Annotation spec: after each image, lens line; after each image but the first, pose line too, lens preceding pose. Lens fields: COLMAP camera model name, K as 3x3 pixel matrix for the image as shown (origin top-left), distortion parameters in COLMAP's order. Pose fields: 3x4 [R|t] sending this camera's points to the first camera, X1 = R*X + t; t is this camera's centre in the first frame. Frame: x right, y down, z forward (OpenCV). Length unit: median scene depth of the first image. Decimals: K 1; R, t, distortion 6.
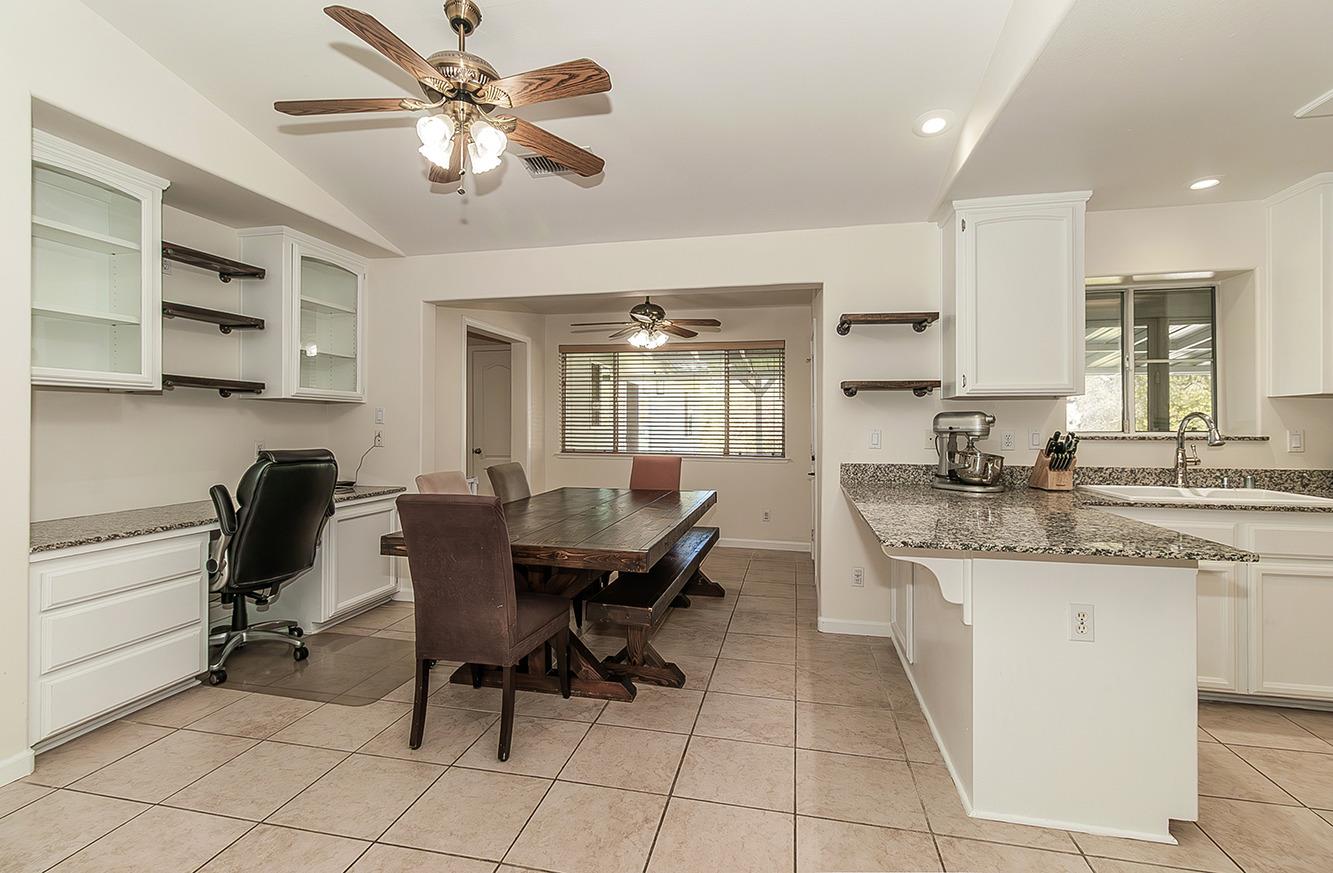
lens RADIAL K [[597.0, 0, 668.7], [0, 597.0, 421.3], [0, 0, 1]] dist [0.003712, -0.001195]
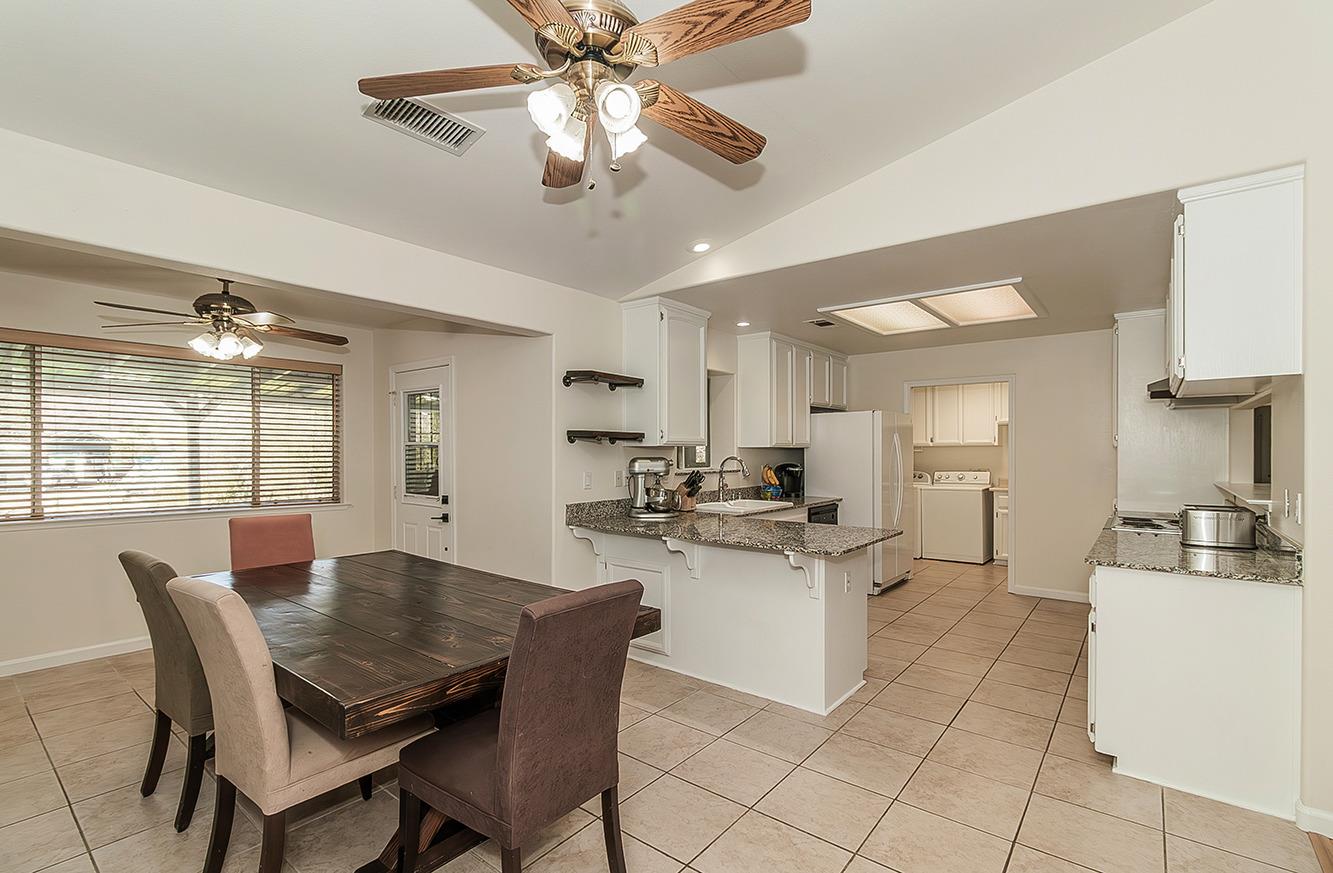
lens RADIAL K [[597.0, 0, 655.3], [0, 597.0, 452.7], [0, 0, 1]] dist [0.003712, -0.001195]
pose [[0.453637, -0.005549, 0.891169, -0.686723], [-0.004033, 0.999958, 0.008279, -0.037645], [-0.891177, -0.007350, 0.453595, 0.409519]]
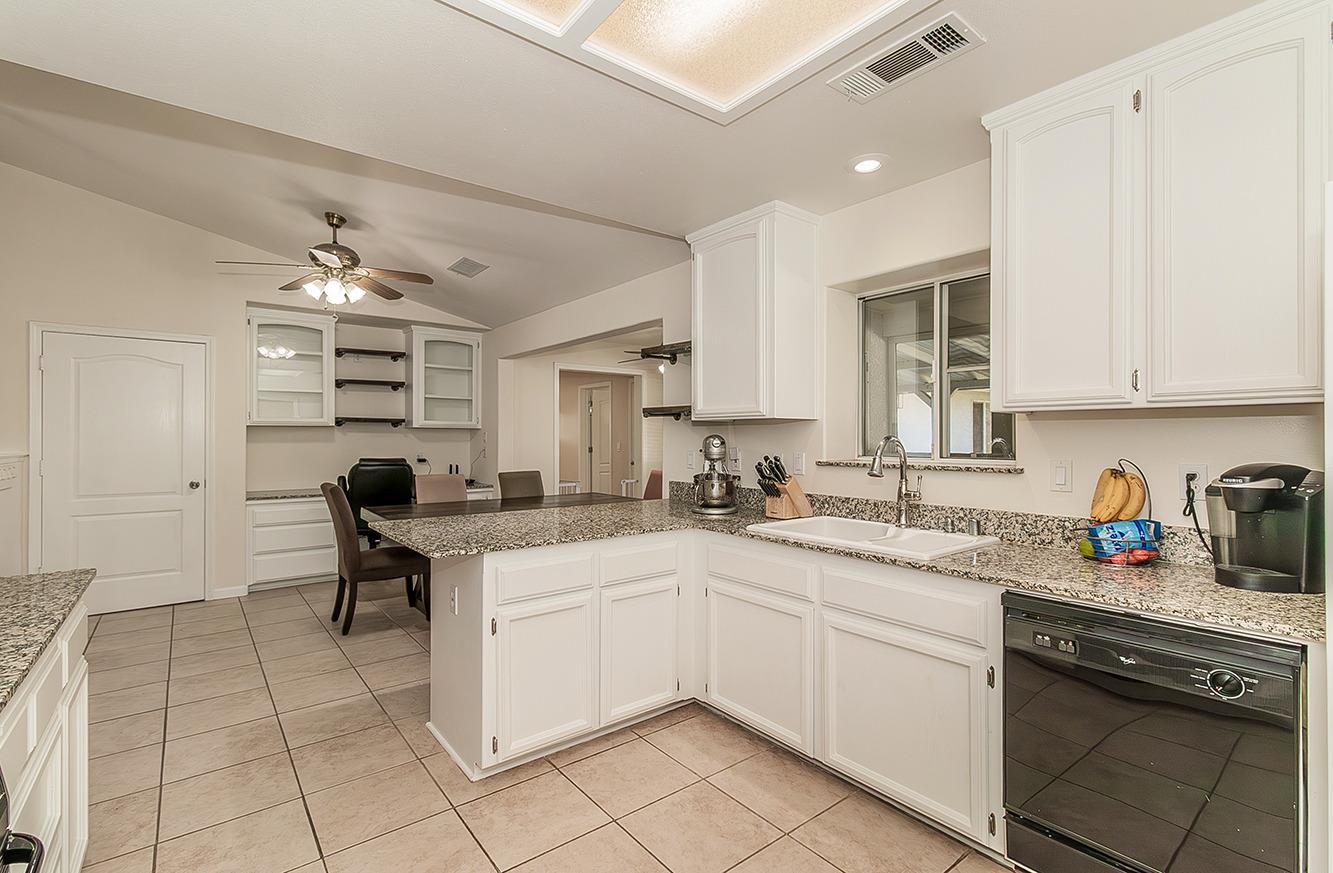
lens RADIAL K [[597.0, 0, 665.0], [0, 597.0, 434.7], [0, 0, 1]] dist [0.003712, -0.001195]
pose [[0.779424, -0.003038, -0.626489, 1.101307], [0.003075, 0.999995, -0.001024, -0.016409], [0.626489, -0.001129, 0.779429, 0.148716]]
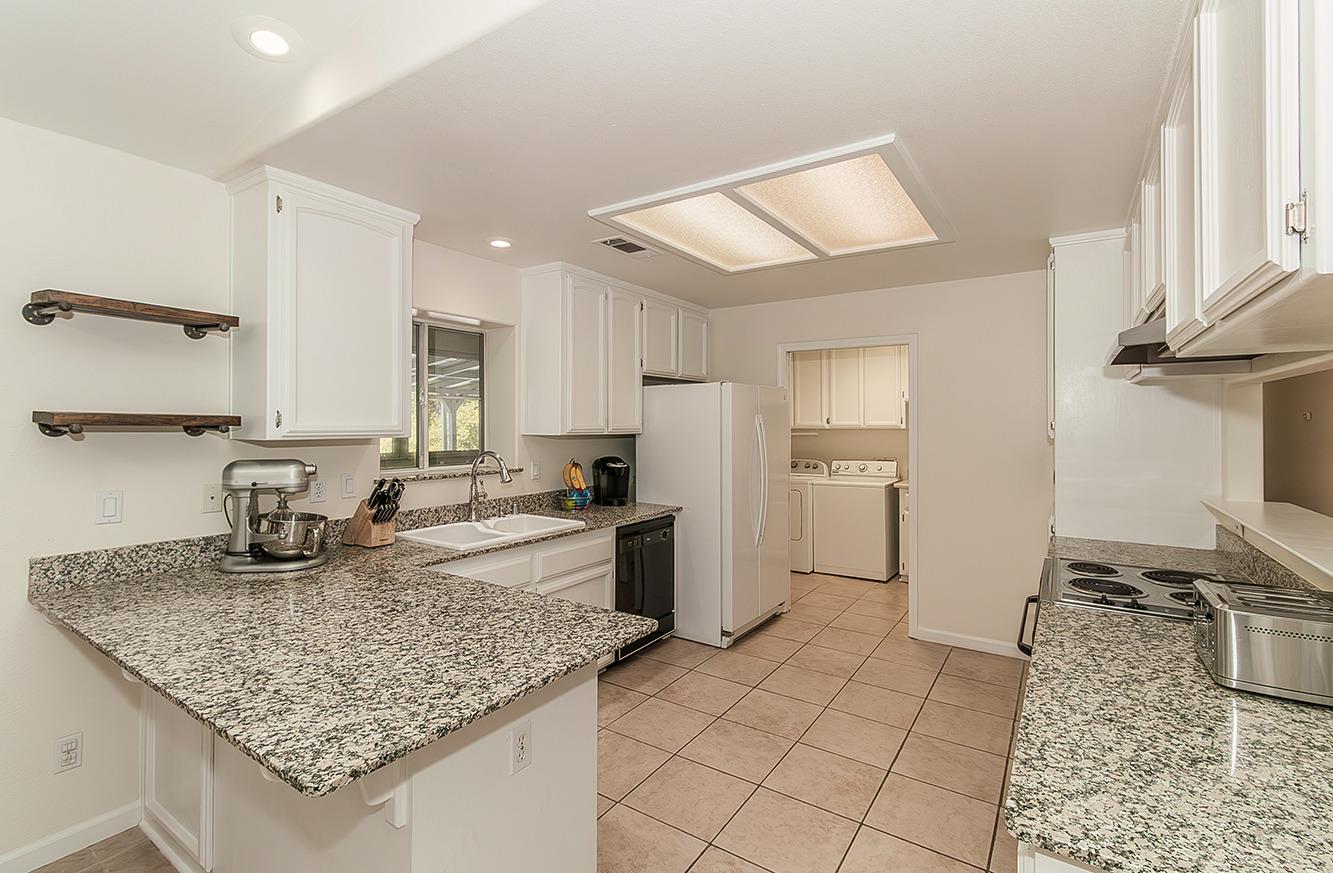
lens RADIAL K [[597.0, 0, 654.5], [0, 597.0, 419.6], [0, 0, 1]] dist [0.003712, -0.001195]
pose [[0.375566, 0.006930, 0.926770, -0.006487], [-0.007390, 0.999963, -0.004482, -0.066834], [-0.926766, -0.005166, 0.375603, 0.302009]]
